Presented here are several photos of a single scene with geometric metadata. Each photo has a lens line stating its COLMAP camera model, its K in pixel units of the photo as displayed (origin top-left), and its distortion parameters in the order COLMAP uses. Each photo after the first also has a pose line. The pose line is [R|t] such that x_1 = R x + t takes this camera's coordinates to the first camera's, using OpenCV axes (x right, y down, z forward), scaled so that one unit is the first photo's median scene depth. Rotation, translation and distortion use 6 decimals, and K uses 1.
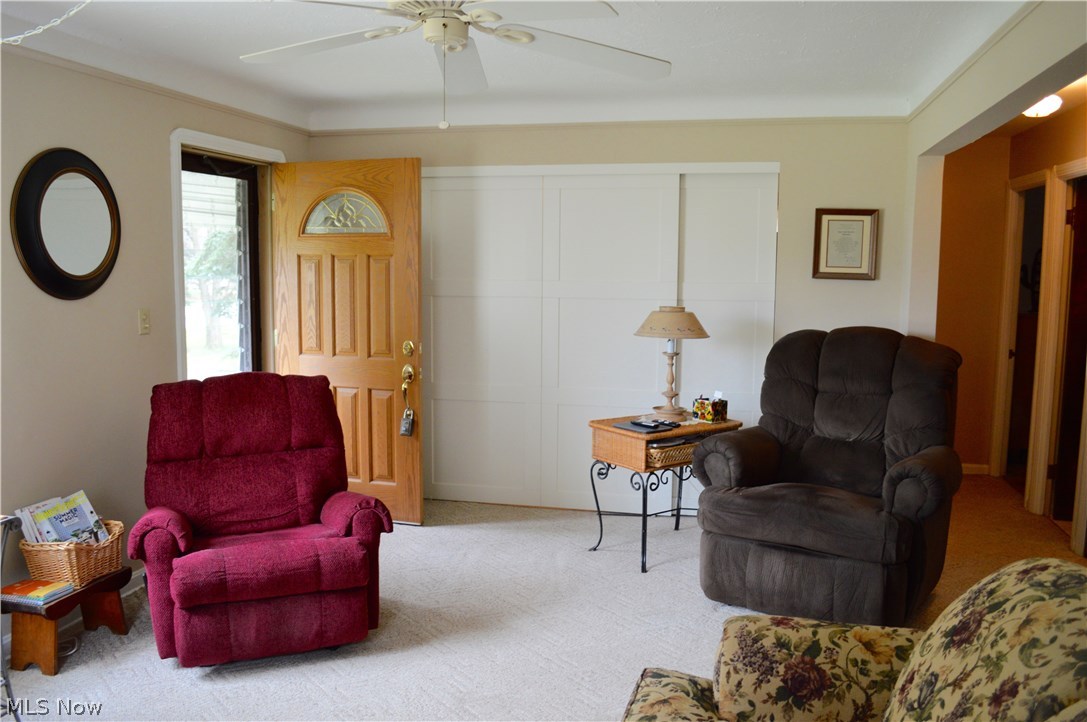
lens RADIAL K [[882.1, 0, 543.5], [0, 882.1, 361.0], [0, 0, 1]] dist [-0.074114, 0.008018]
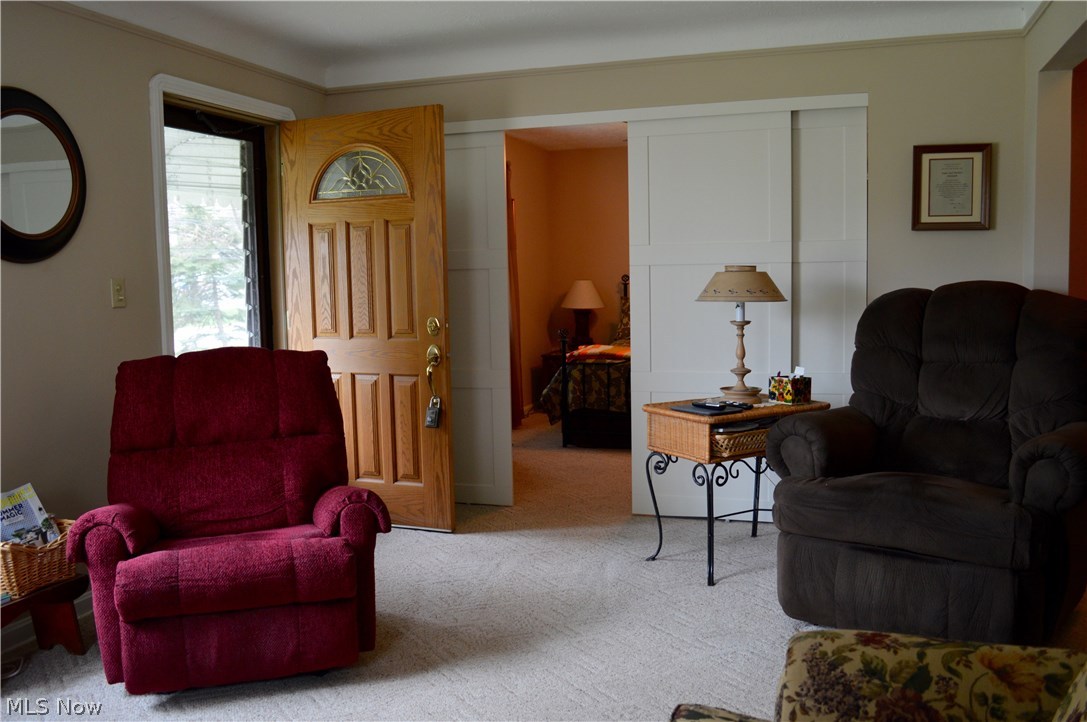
lens RADIAL K [[928.3, 0, 543.5], [0, 928.3, 361.0], [0, 0, 1]] dist [-0.078660, 0.012994]
pose [[0.995706, -0.020004, -0.090384, 0.044704], [0.018657, 0.999702, -0.015729, 0.045631], [0.090672, 0.013976, 0.995783, 0.135378]]
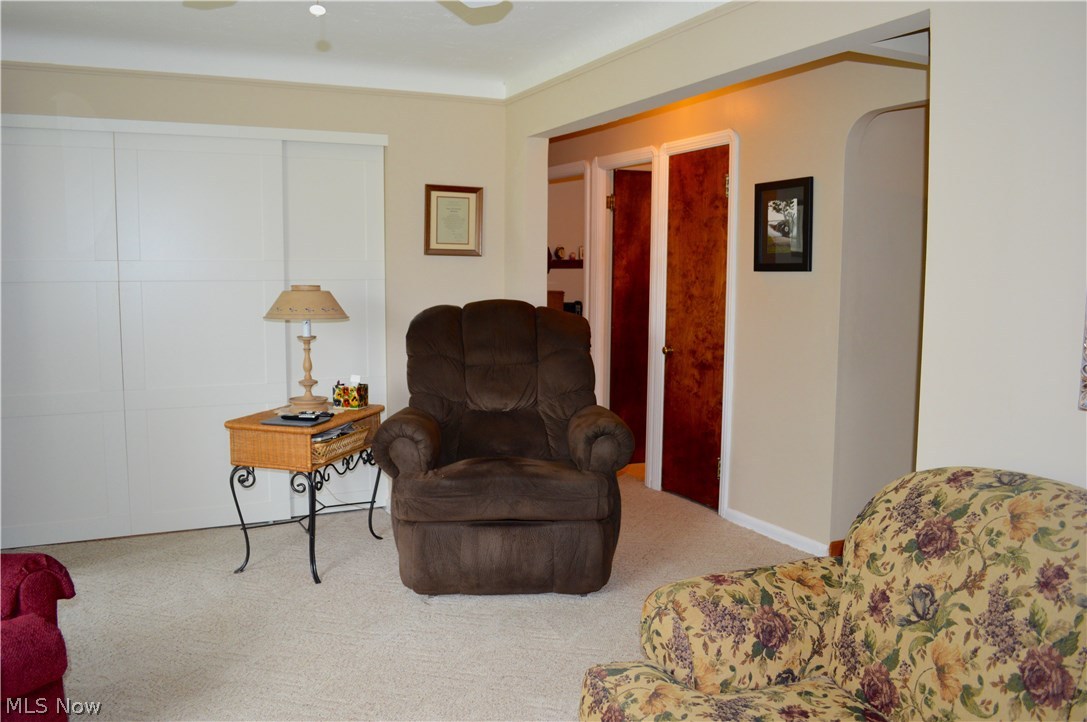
lens RADIAL K [[859.5, 0, 543.5], [0, 859.5, 361.0], [0, 0, 1]] dist [-0.073554, -0.001027]
pose [[0.789039, -0.071344, 0.610186, -0.237062], [0.067424, 0.997291, 0.029419, 0.007349], [-0.610632, 0.017928, 0.791712, 0.191359]]
